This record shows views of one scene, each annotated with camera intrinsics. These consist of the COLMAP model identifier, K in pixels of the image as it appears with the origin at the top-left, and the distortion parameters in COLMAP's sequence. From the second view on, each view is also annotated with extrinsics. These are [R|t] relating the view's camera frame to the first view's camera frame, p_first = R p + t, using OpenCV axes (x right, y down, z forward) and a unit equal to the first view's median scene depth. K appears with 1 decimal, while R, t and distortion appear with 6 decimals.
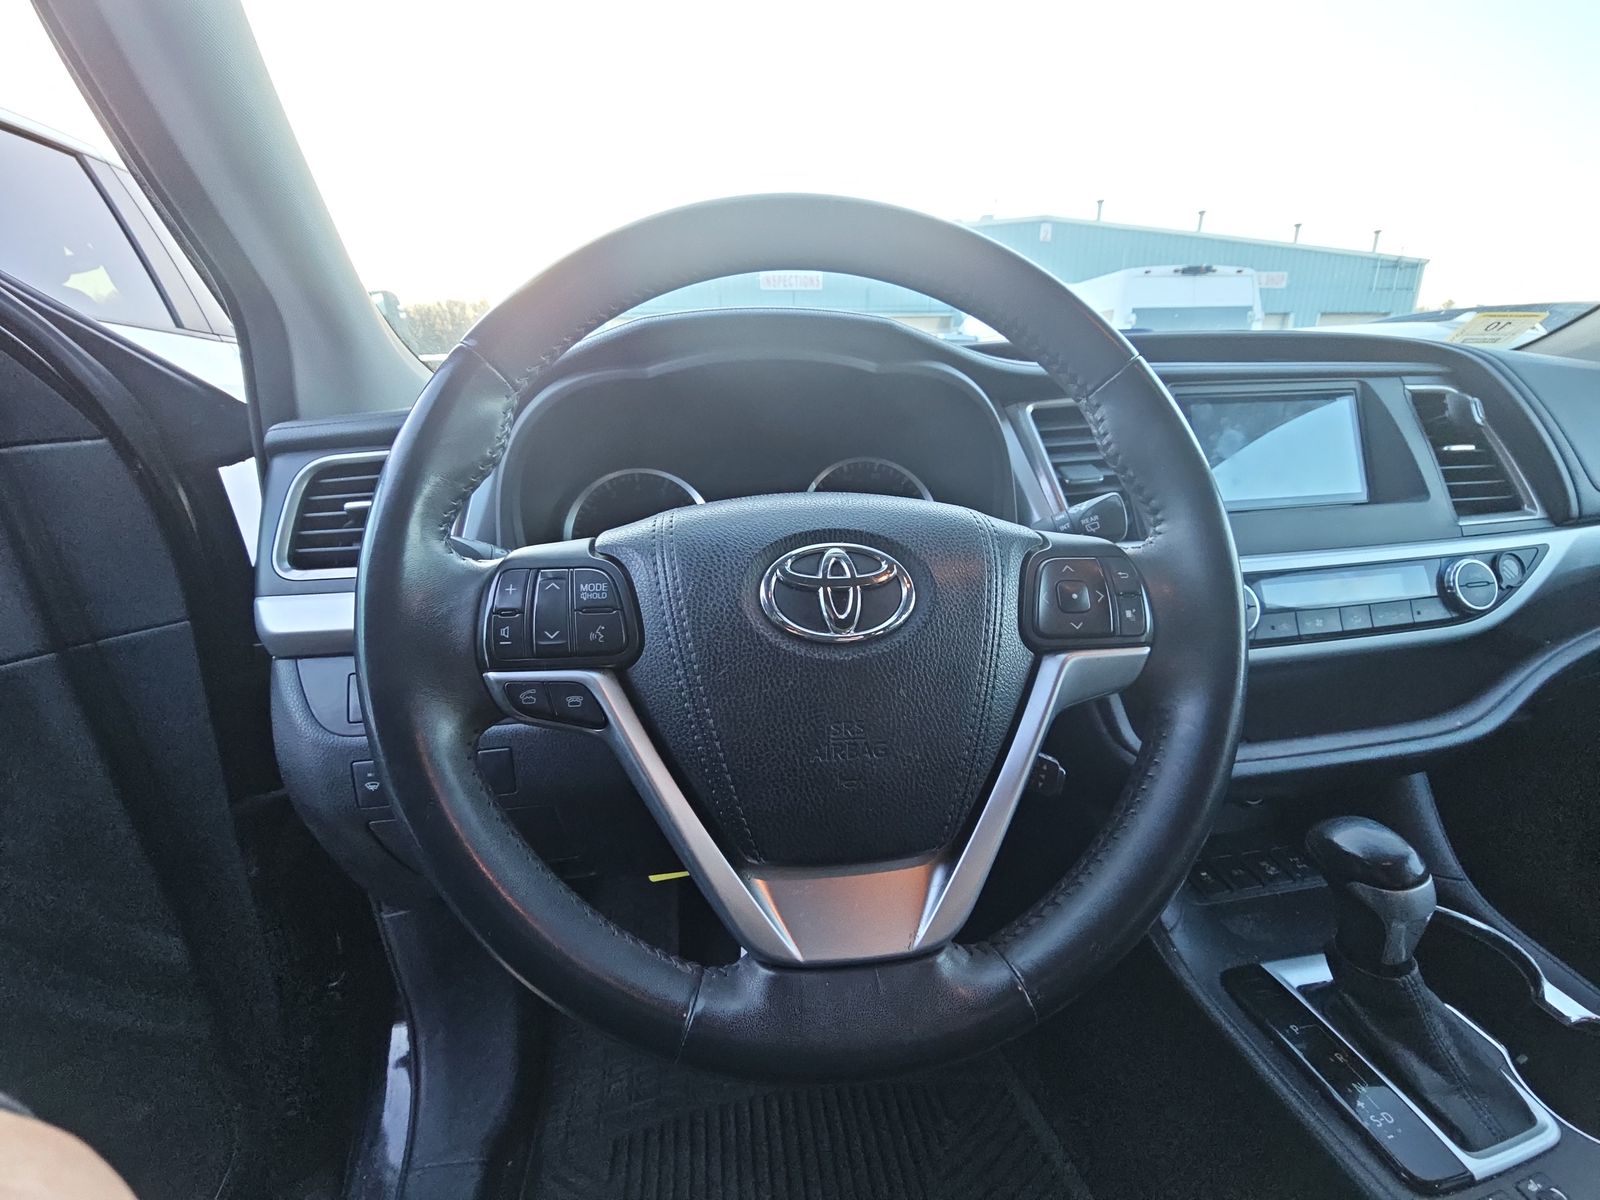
lens RADIAL K [[650.1, 0, 784.9], [0, 650.1, 604.6], [0, 0, 1]] dist [0.001312, -0.007530]
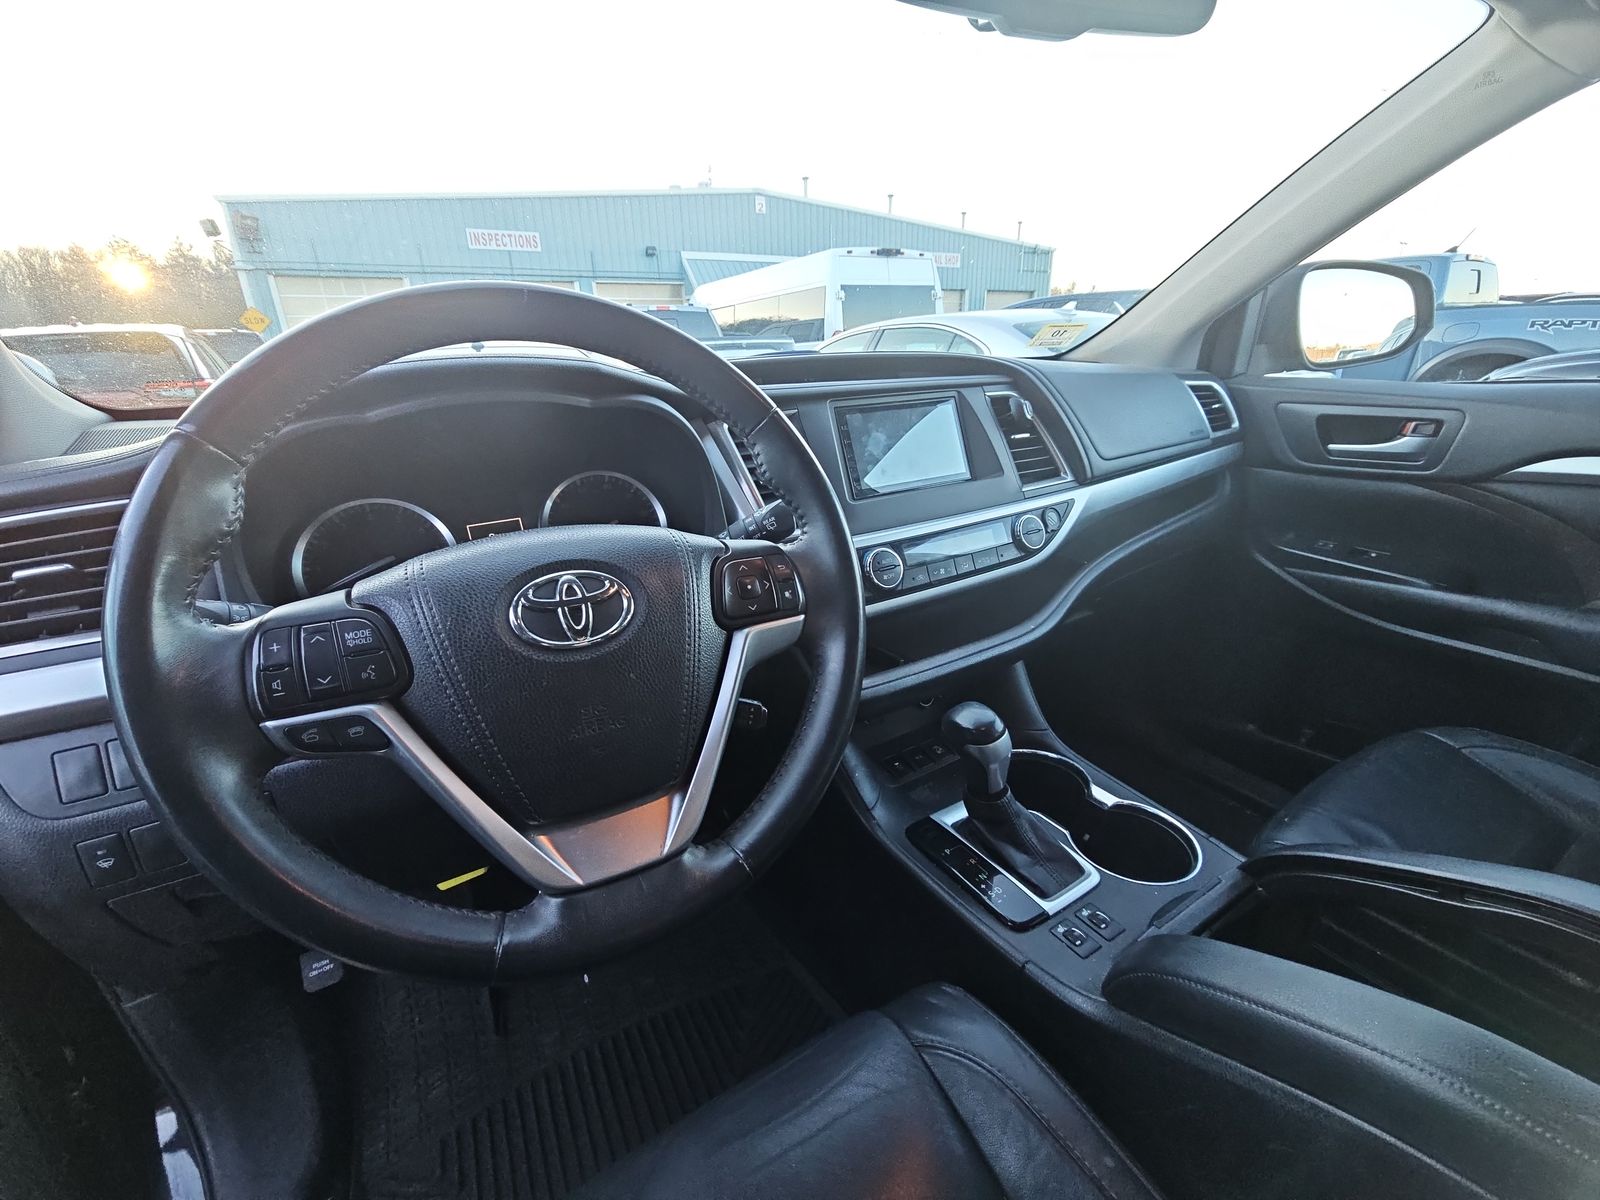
lens RADIAL K [[650.1, 0, 788.2], [0, 650.1, 598.4], [0, 0, 1]] dist [0.001312, -0.007530]
pose [[0.929672, -0.134340, 0.343019, 0.025852], [0.122299, 0.990878, 0.056604, -0.043130], [-0.347494, -0.010672, 0.937621, -0.263704]]
